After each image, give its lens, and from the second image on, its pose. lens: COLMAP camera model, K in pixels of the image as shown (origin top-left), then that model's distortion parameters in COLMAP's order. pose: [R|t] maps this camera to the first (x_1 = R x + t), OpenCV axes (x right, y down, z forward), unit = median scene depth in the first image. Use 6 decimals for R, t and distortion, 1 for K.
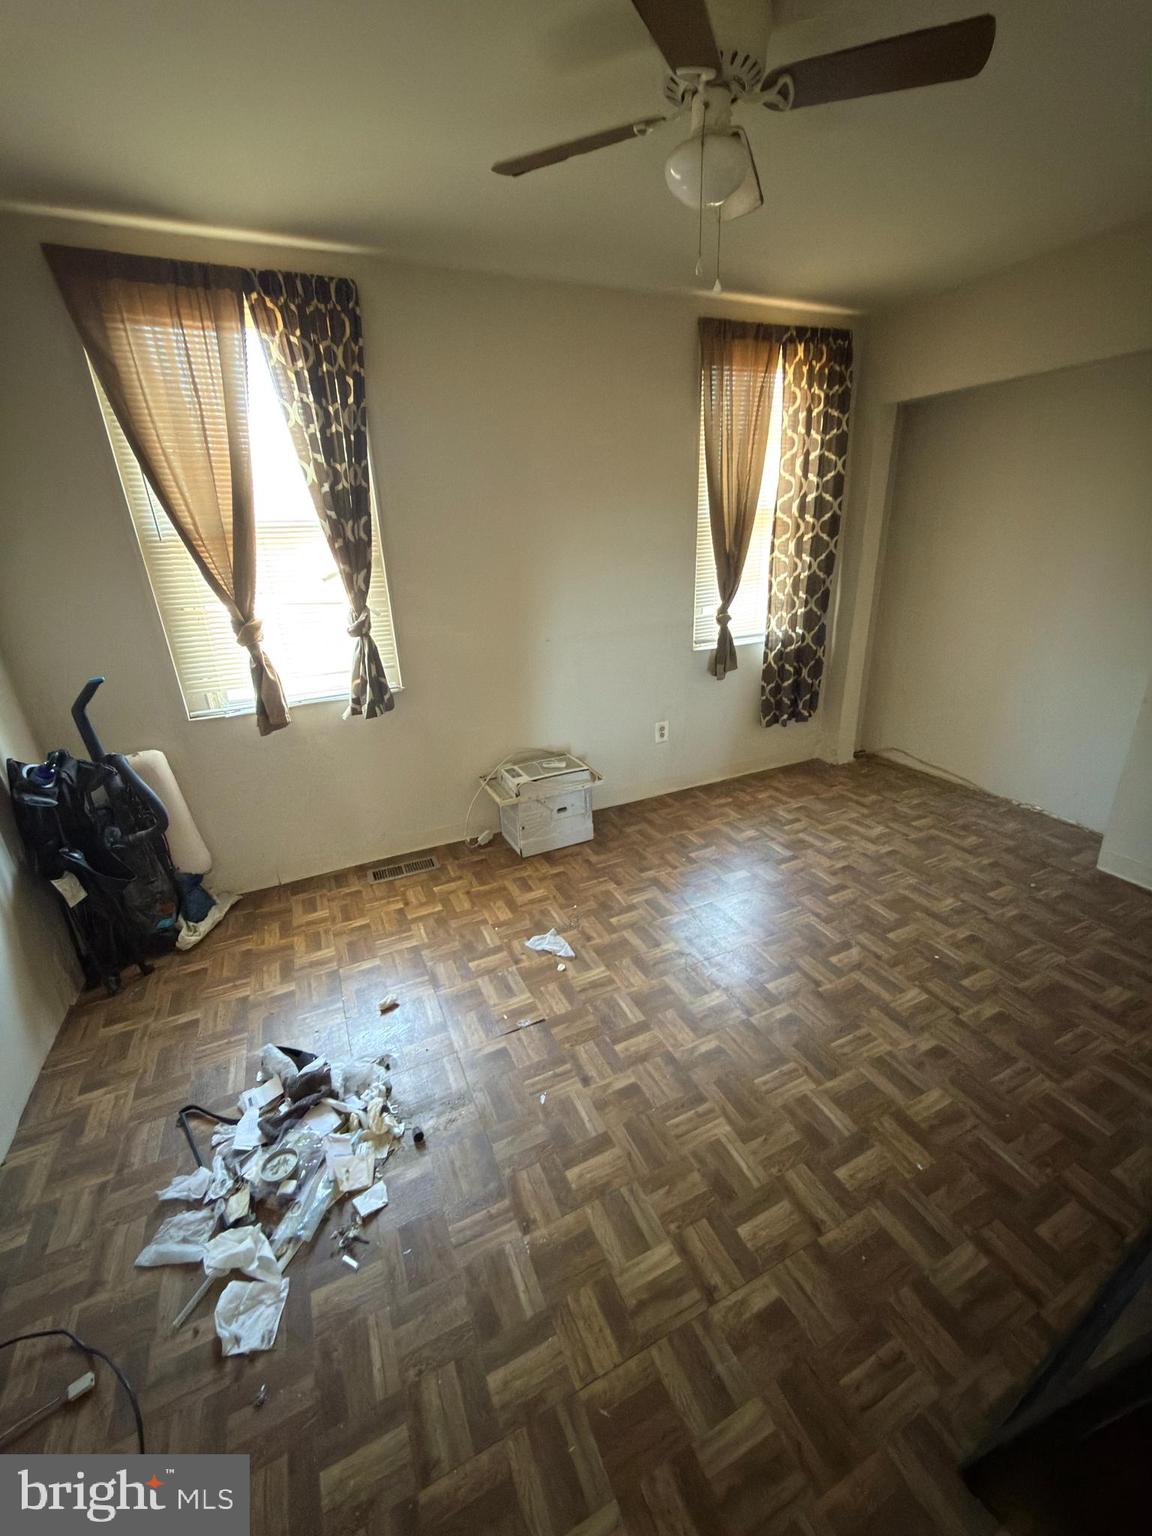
lens RADIAL K [[611.6, 0, 580.7], [0, 611.6, 767.7], [0, 0, 1]] dist [-0.000491, -0.000248]
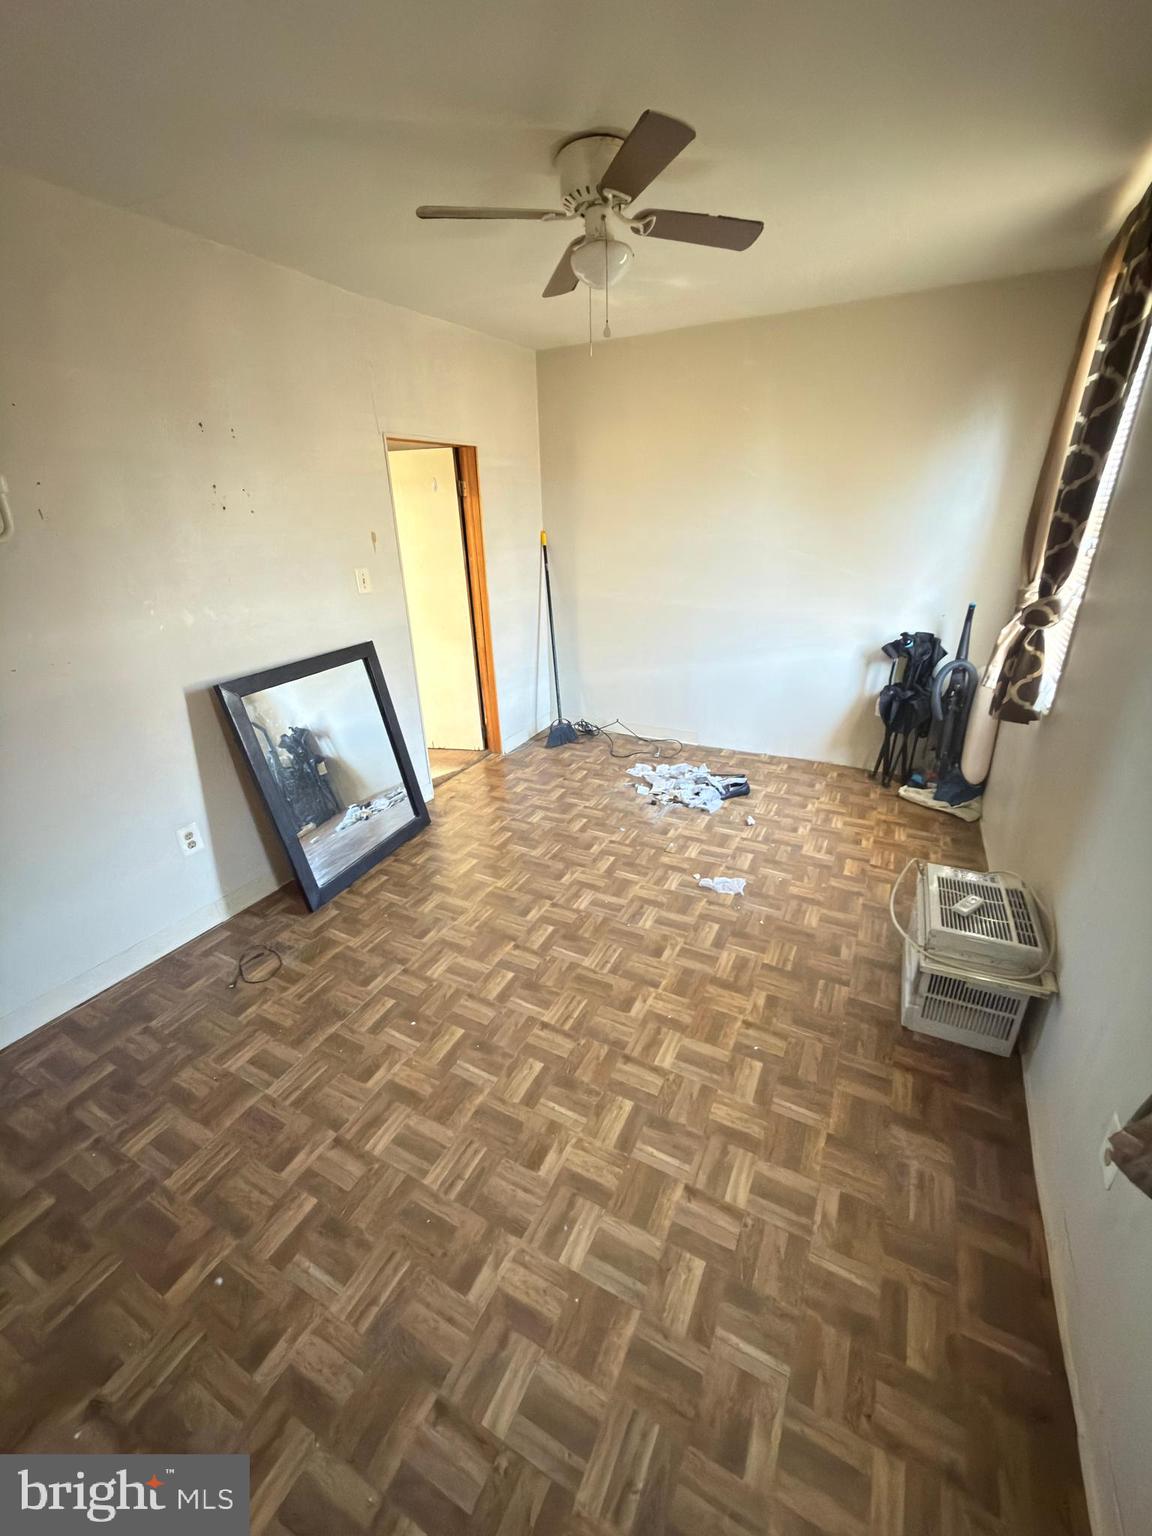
lens RADIAL K [[611.6, 0, 580.7], [0, 611.6, 767.7], [0, 0, 1]] dist [-0.000491, -0.000248]
pose [[-0.790915, 0.293665, -0.536857, 0.674351], [-0.166537, 0.740909, 0.650630, -0.538892], [0.588829, 0.603999, -0.537090, 1.243060]]
